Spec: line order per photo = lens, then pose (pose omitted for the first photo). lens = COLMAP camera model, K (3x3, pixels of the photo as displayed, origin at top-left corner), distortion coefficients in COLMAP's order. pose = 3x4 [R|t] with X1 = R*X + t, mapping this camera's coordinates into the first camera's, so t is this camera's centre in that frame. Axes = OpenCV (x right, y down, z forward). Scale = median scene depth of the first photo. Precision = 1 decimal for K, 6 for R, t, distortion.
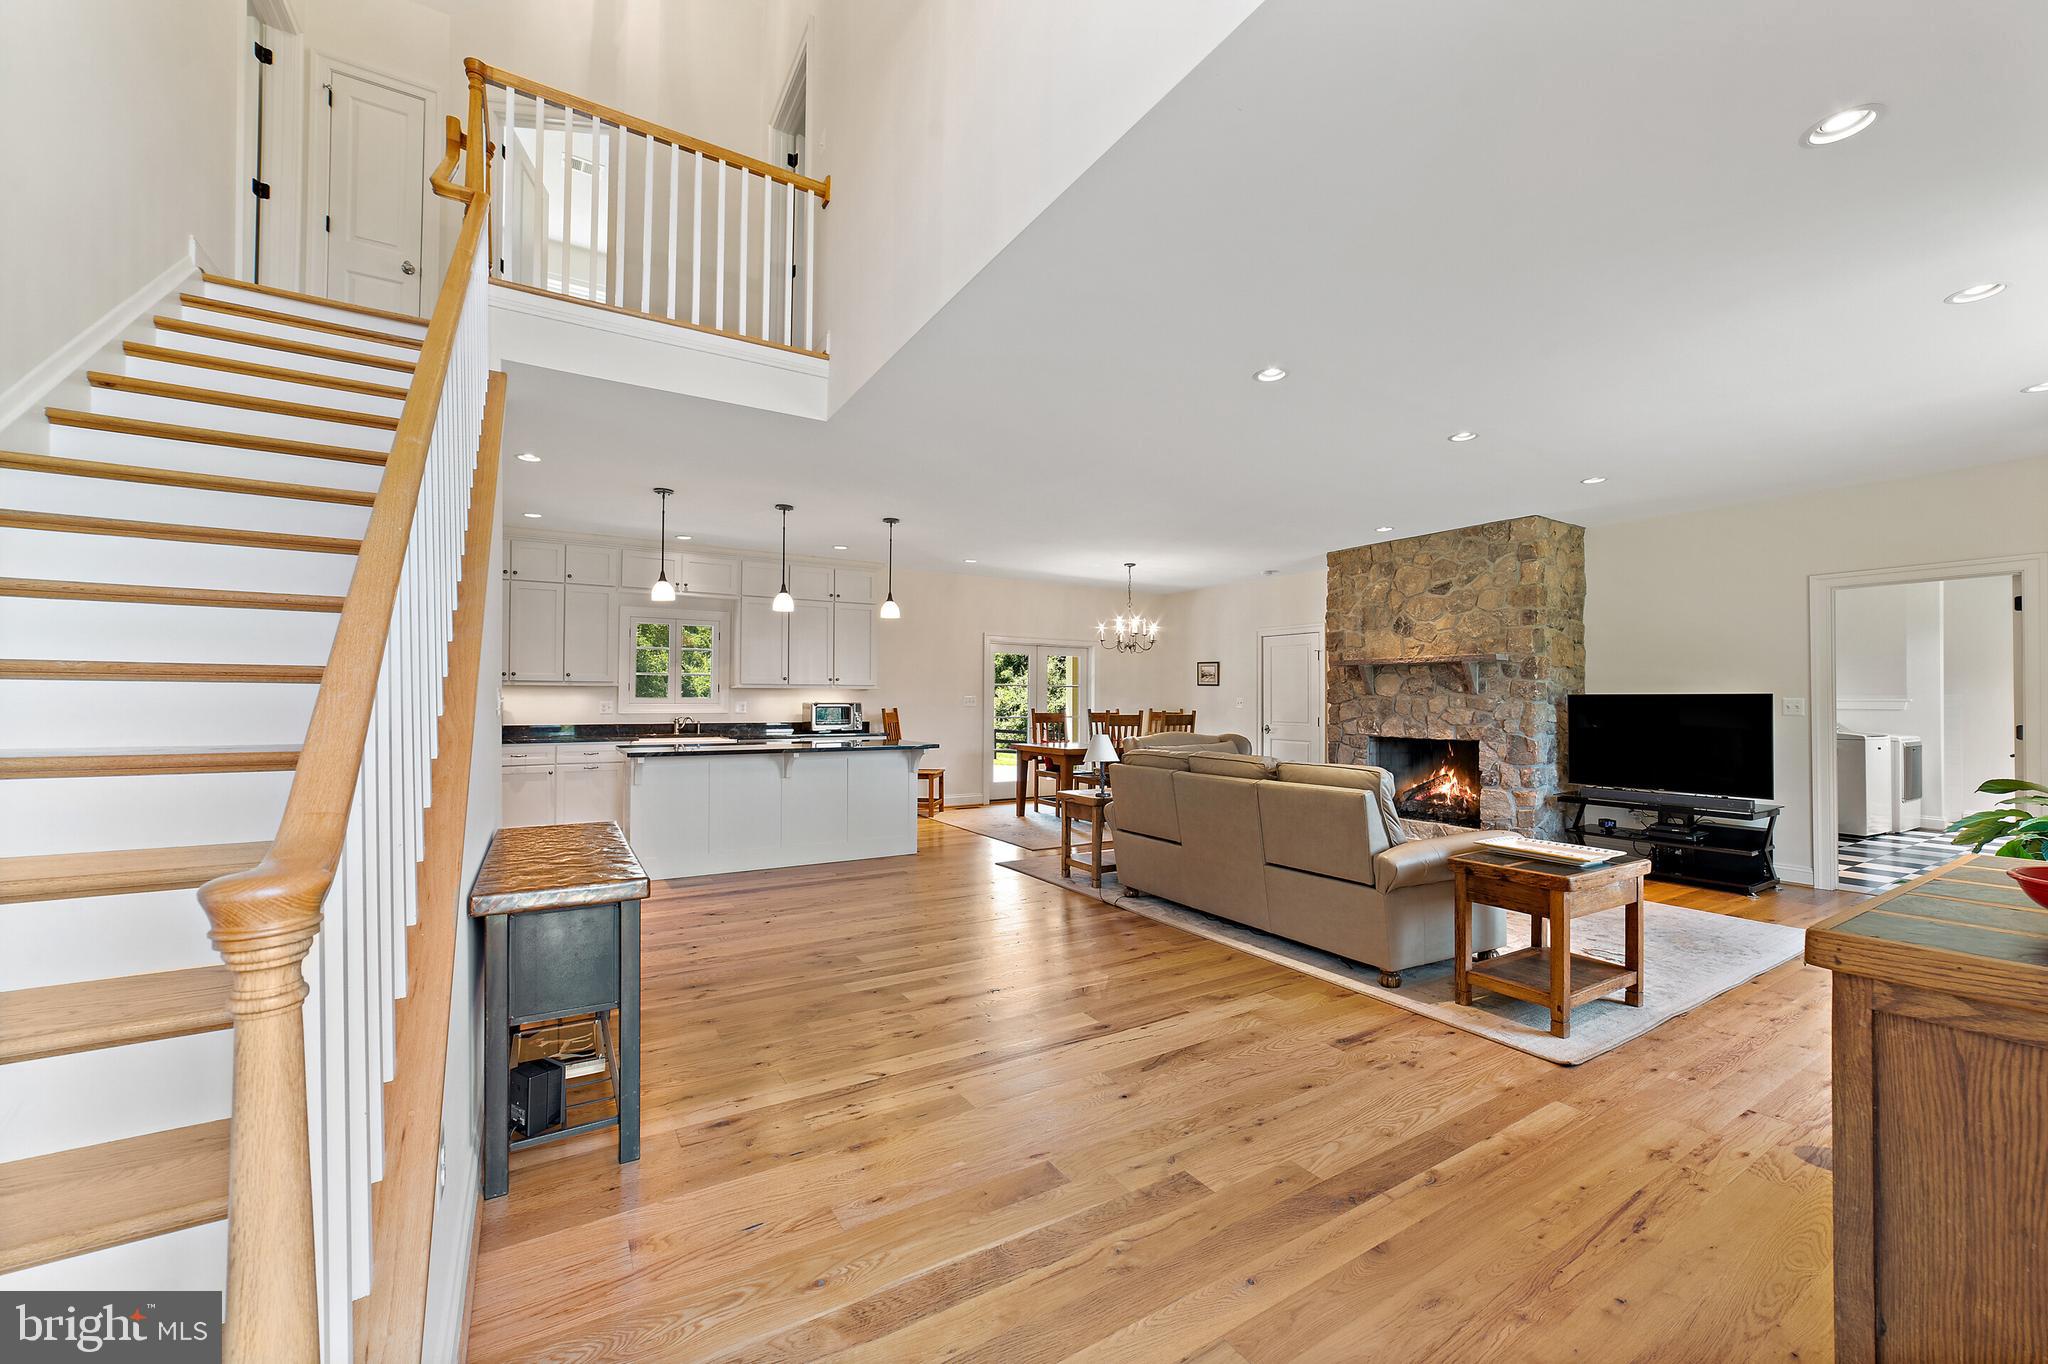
lens RADIAL K [[792.4, 0, 1024.8], [0, 792.4, 685.1], [0, 0, 1]] dist [-0.020968, 0.013768]
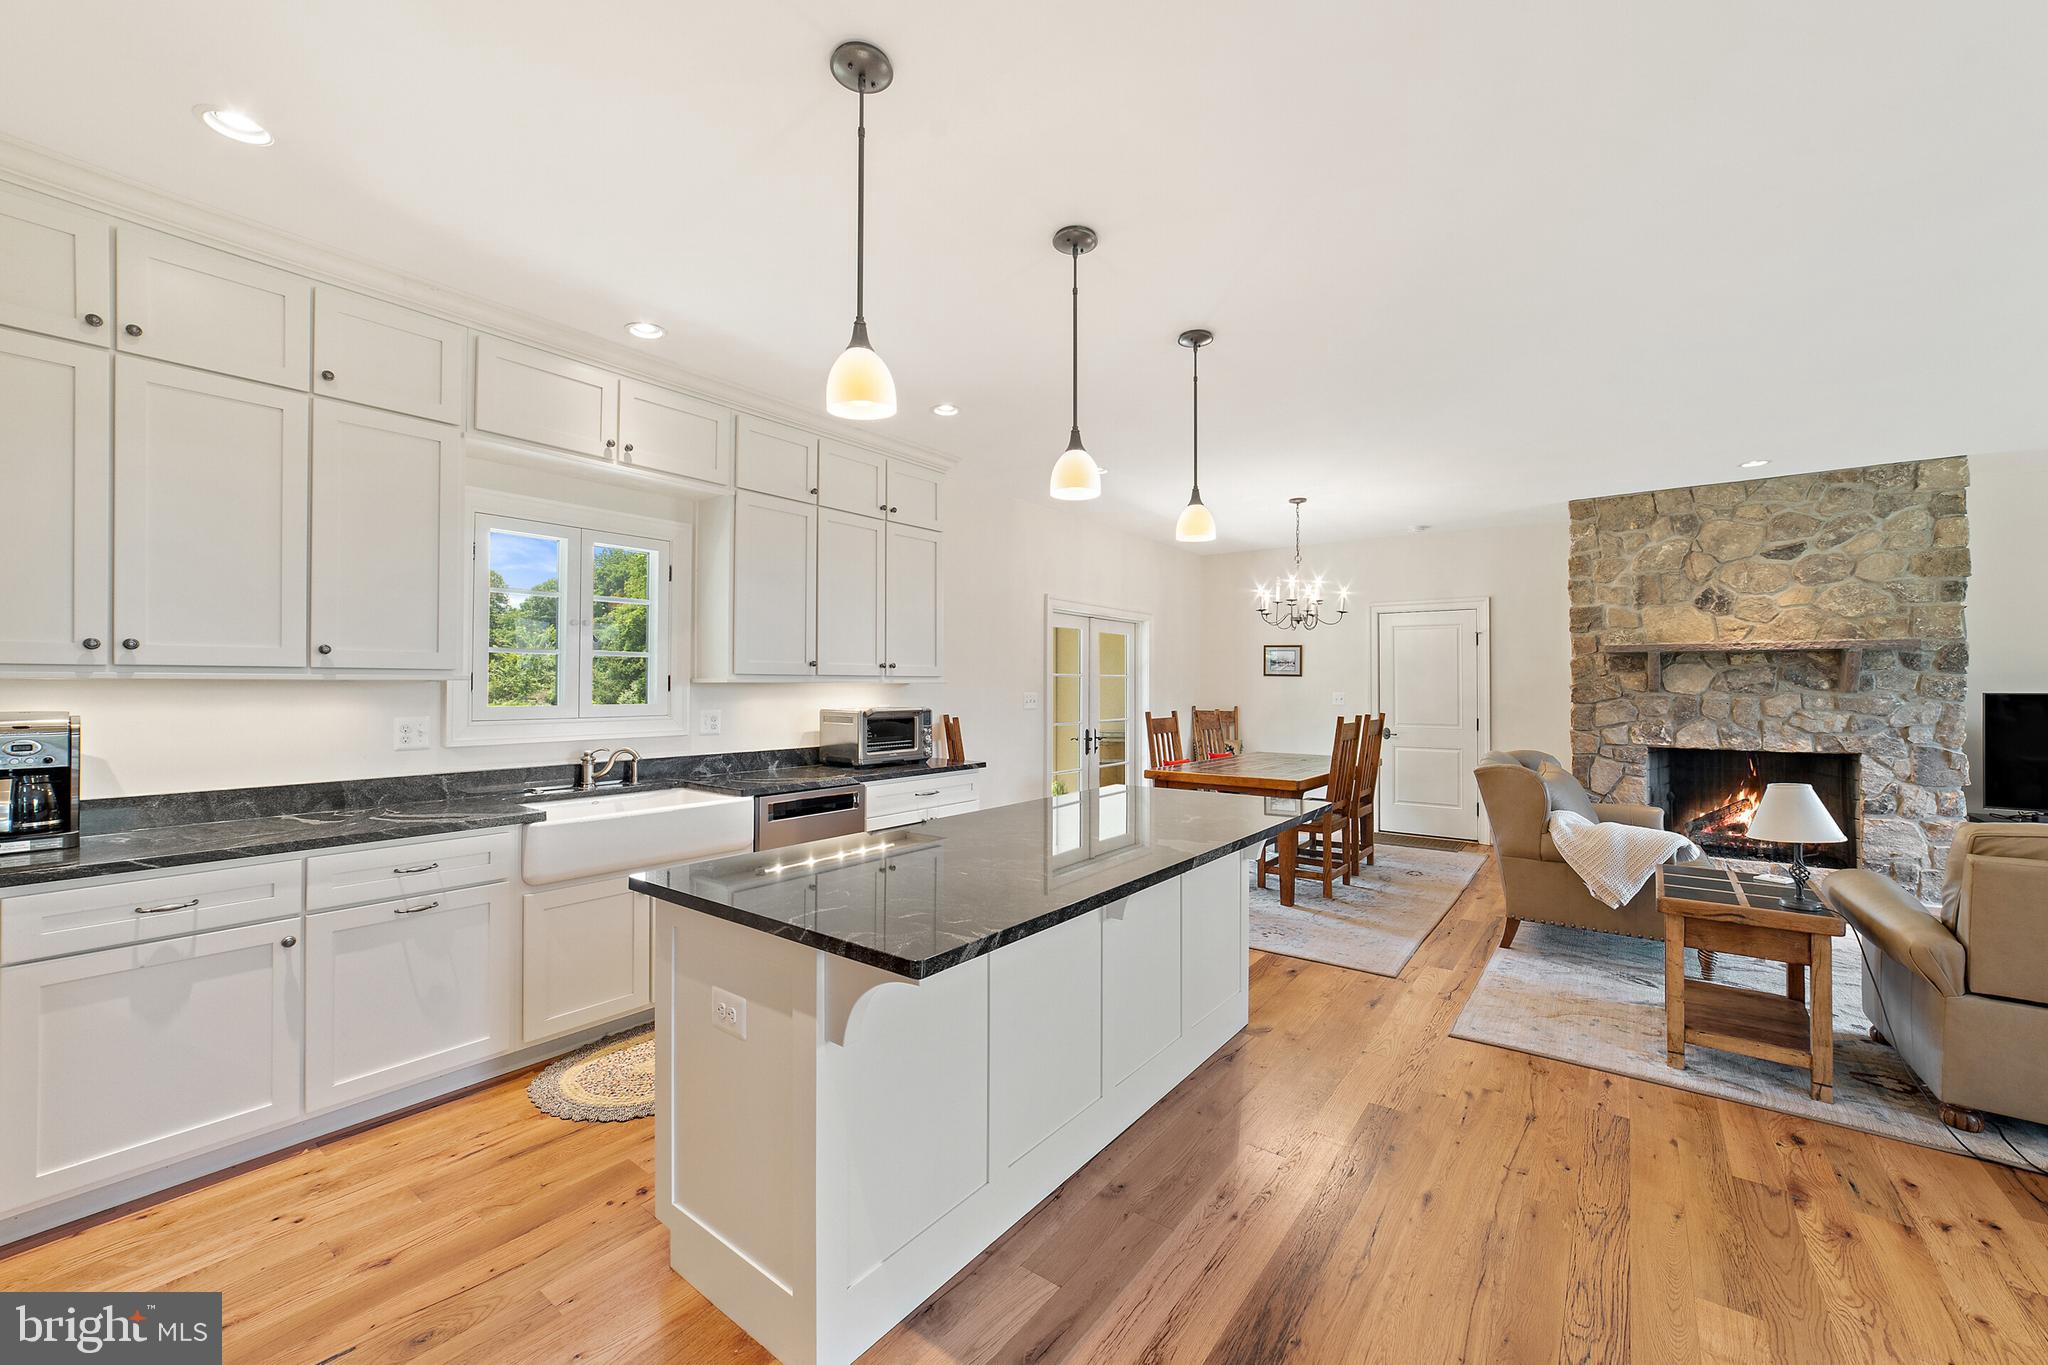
lens RADIAL K [[795.8, 0, 1029.9], [0, 795.8, 679.4], [0, 0, 1]] dist [-0.008333, 0.000237]
pose [[0.932490, 0.000364, 0.361196, -0.455168], [-0.004458, 0.999935, 0.010500, -0.005557], [-0.361169, -0.011401, 0.932431, 0.609168]]
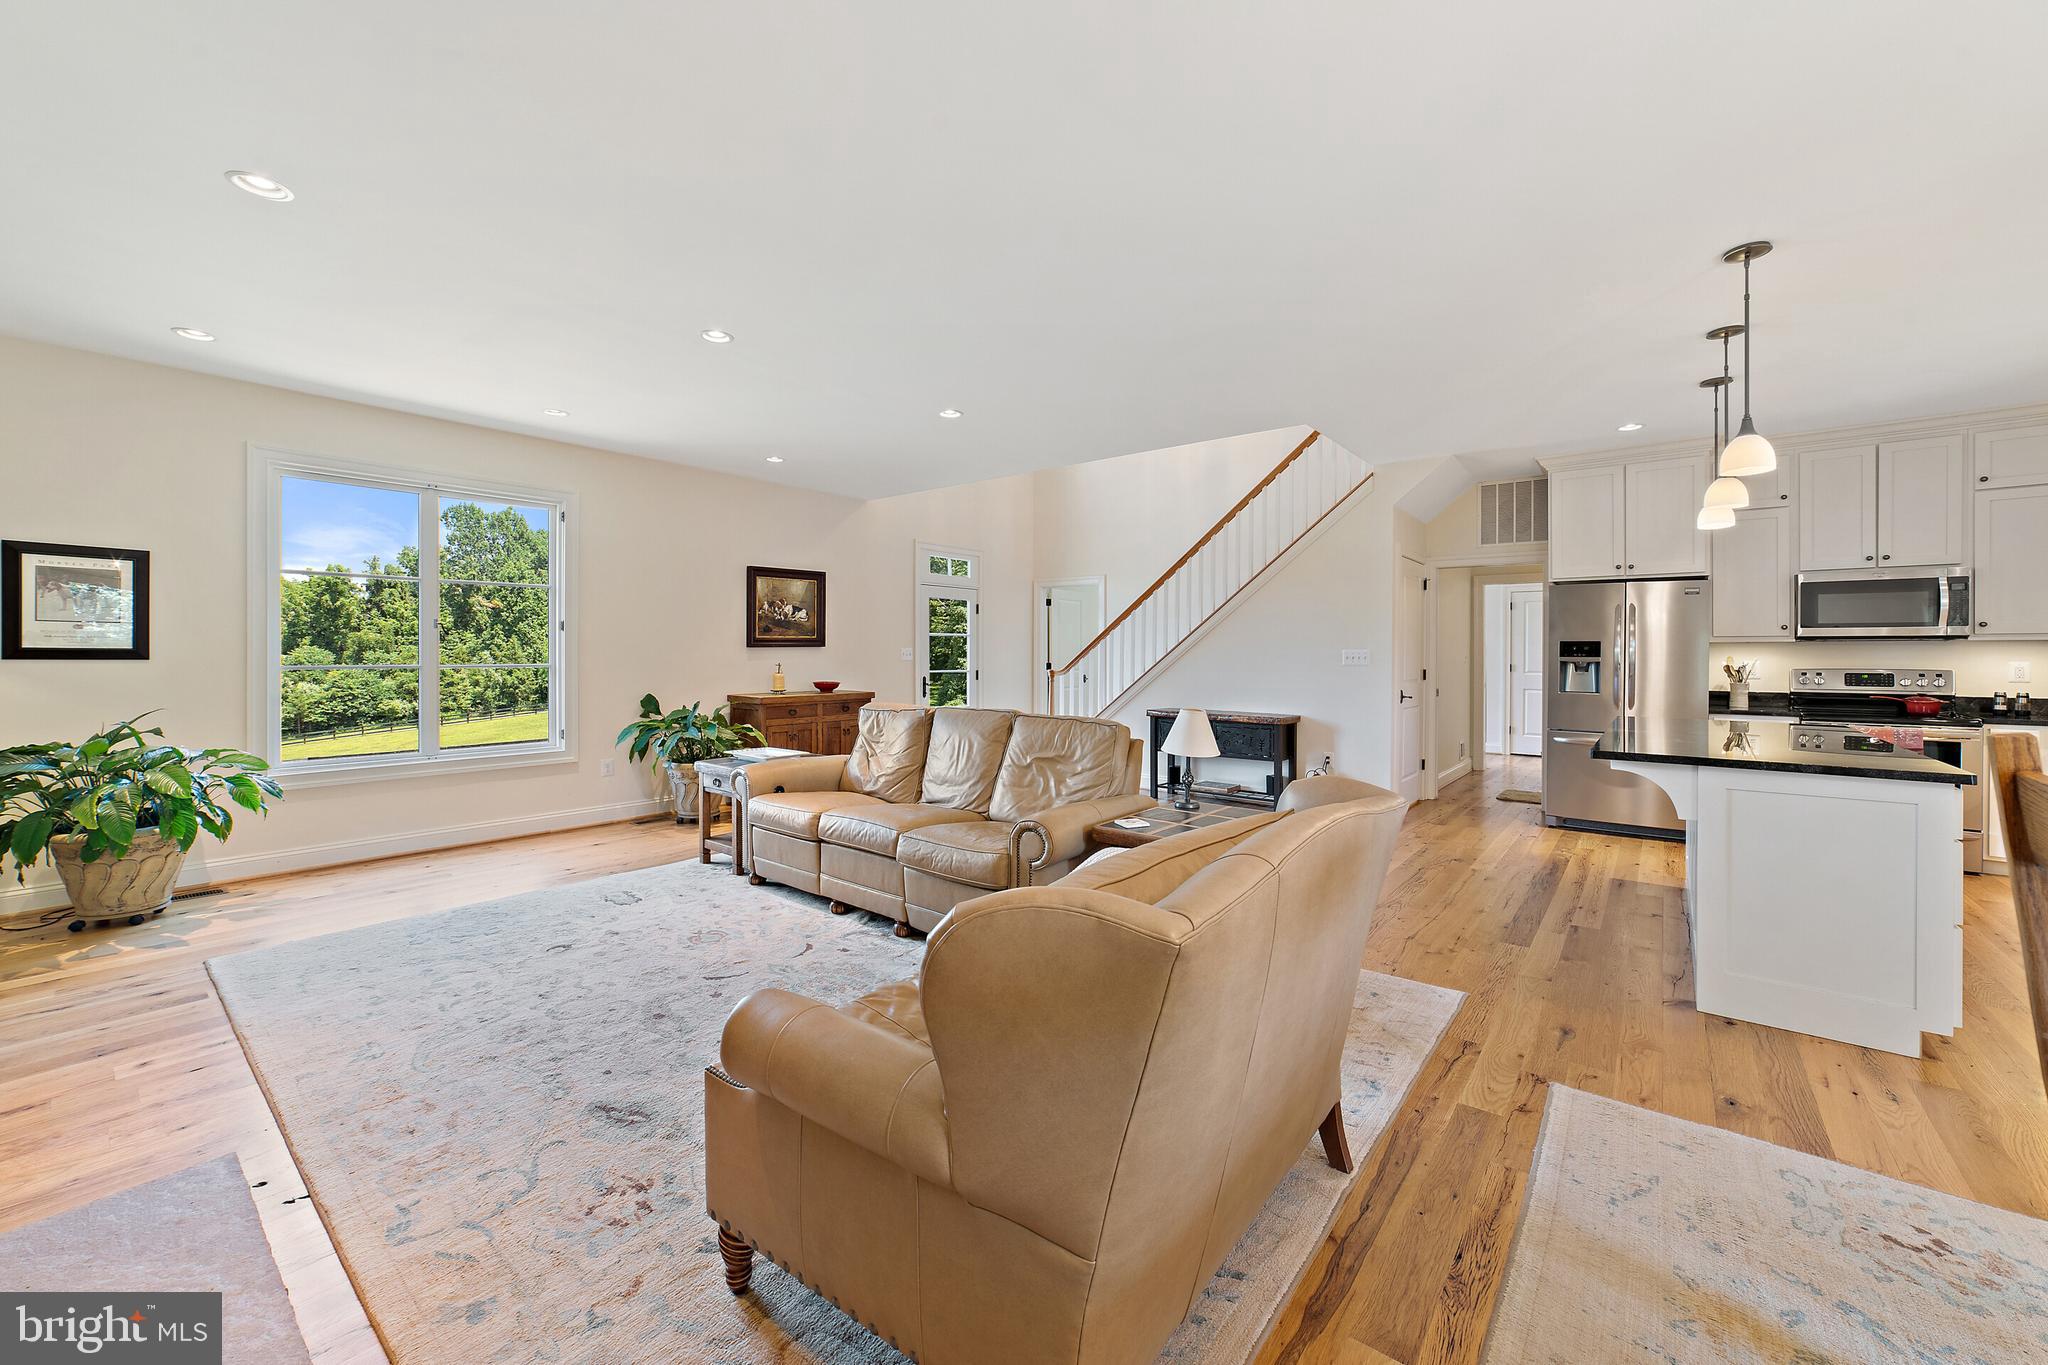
lens RADIAL K [[813.6, 0, 1006.7], [0, 813.6, 678.8], [0, 0, 1]] dist [-0.017976, 0.008210]
pose [[-0.942974, 0.002957, -0.332854, 0.406806], [-0.001512, 0.999912, 0.013166, 0.025911], [0.332864, 0.012918, -0.942886, 1.352327]]
